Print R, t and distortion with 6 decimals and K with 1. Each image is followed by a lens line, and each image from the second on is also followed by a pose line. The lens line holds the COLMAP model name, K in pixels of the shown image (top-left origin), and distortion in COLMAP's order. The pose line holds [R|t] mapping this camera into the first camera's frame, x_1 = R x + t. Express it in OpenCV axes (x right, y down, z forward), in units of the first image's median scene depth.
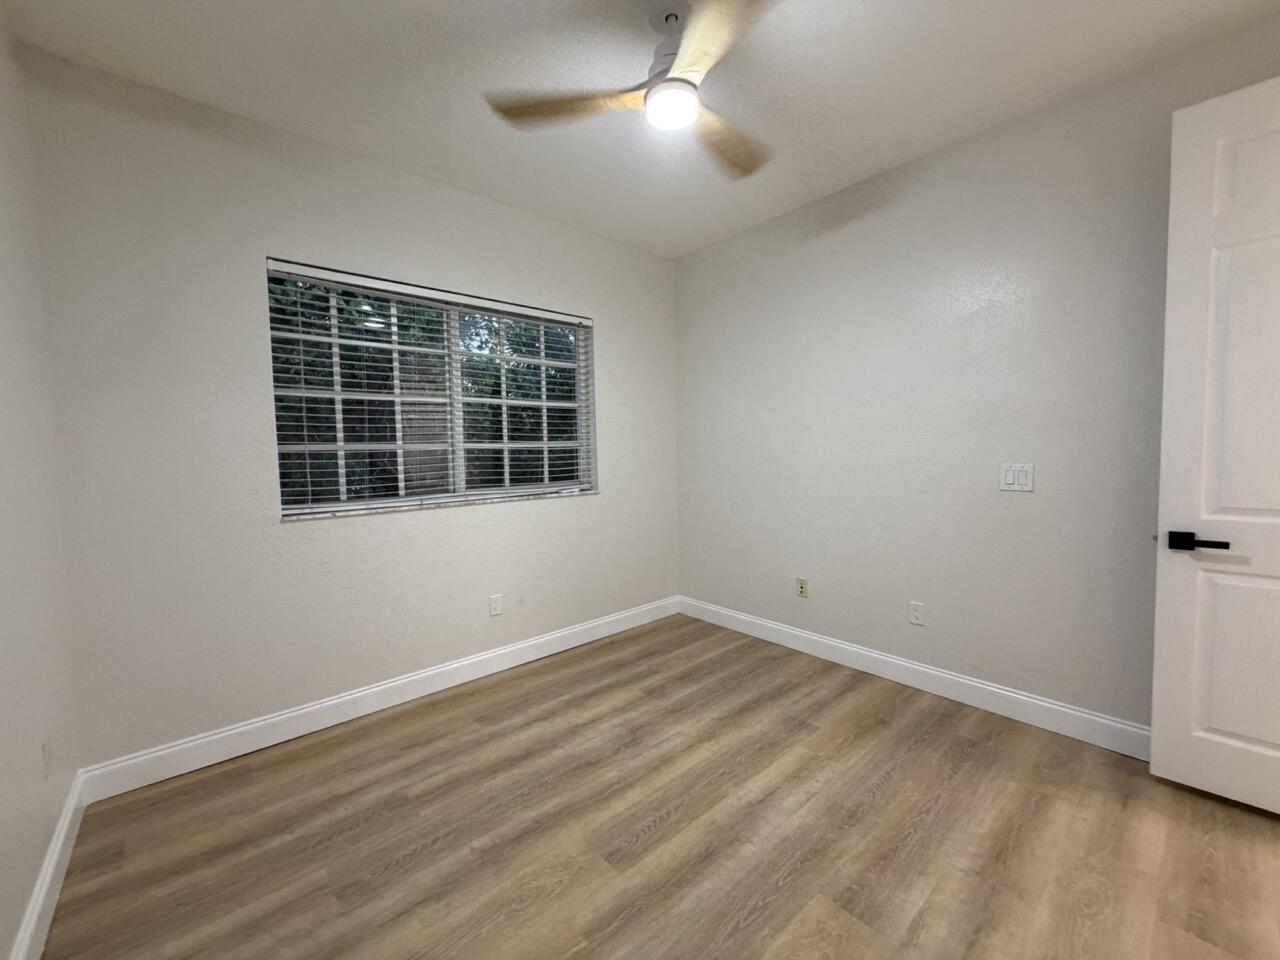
lens RADIAL K [[508.5, 0, 637.6], [0, 508.5, 476.9], [0, 0, 1]] dist [-0.001244, 0.000639]
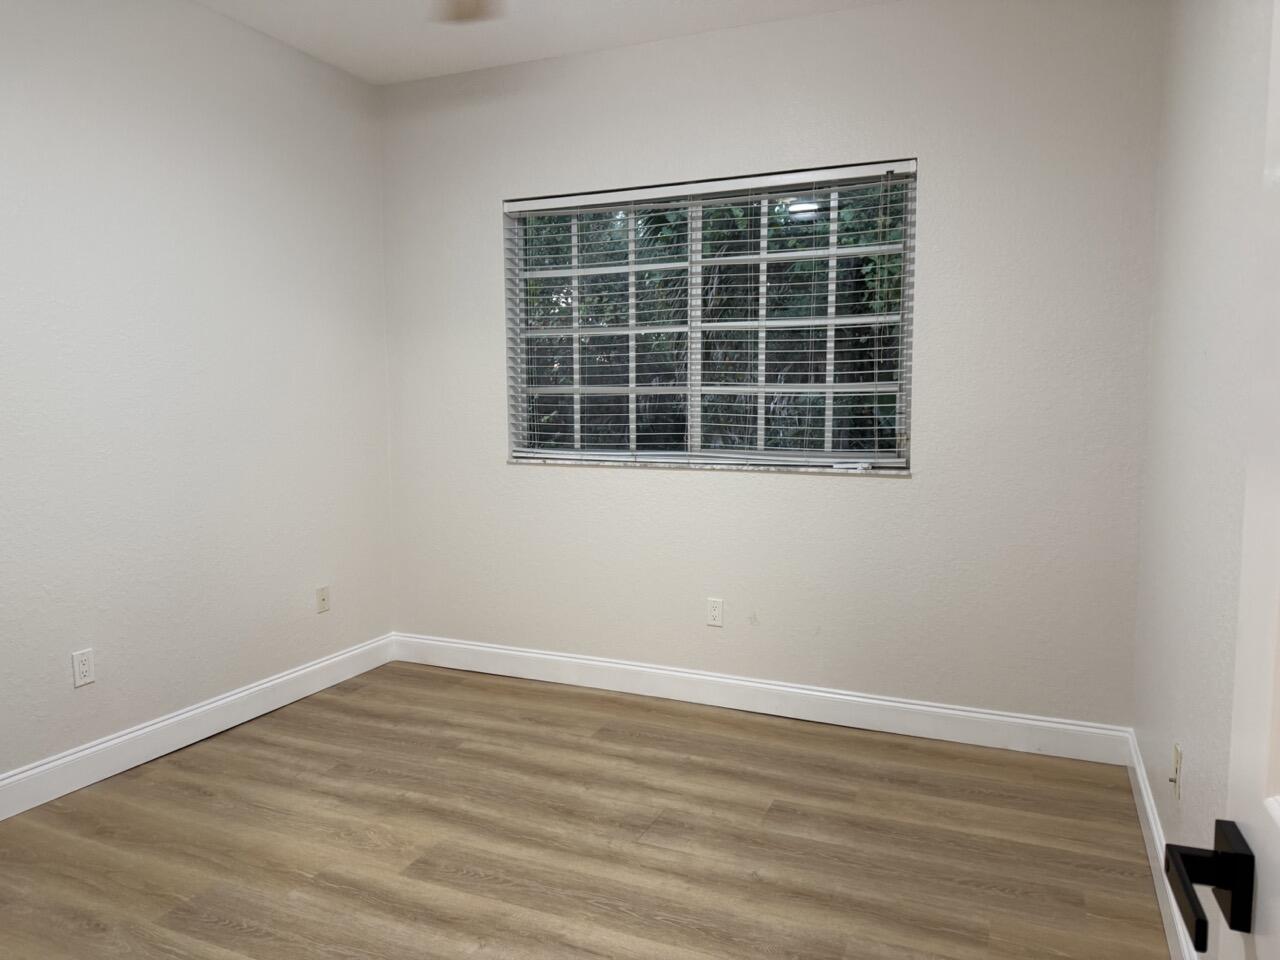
lens RADIAL K [[896.5, 0, 641.6], [0, 896.5, 474.7], [0, 0, 1]] dist [0.156363, -0.293683]
pose [[0.424545, 0.100246, -0.899840, 0.976971], [-0.055915, 0.994858, 0.084450, -0.052614], [0.903679, 0.014461, 0.427967, 0.436657]]
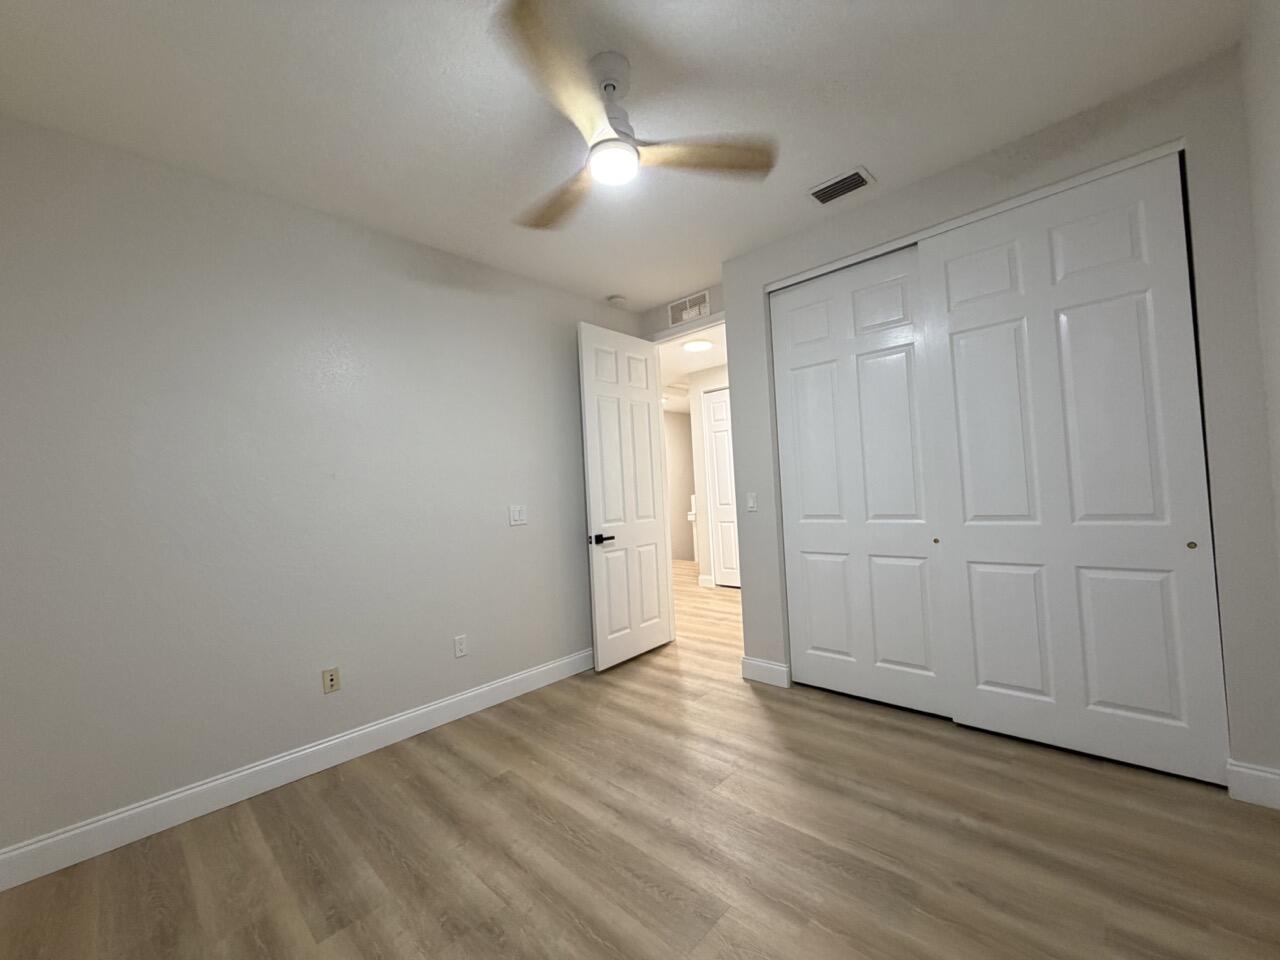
lens RADIAL K [[508.5, 0, 637.6], [0, 508.5, 476.9], [0, 0, 1]] dist [-0.001244, 0.000639]
pose [[-0.083059, 0.050320, 0.995273, -0.655150], [0.106596, 0.993443, -0.041332, -0.010296], [-0.990827, 0.102659, -0.087878, 0.747461]]
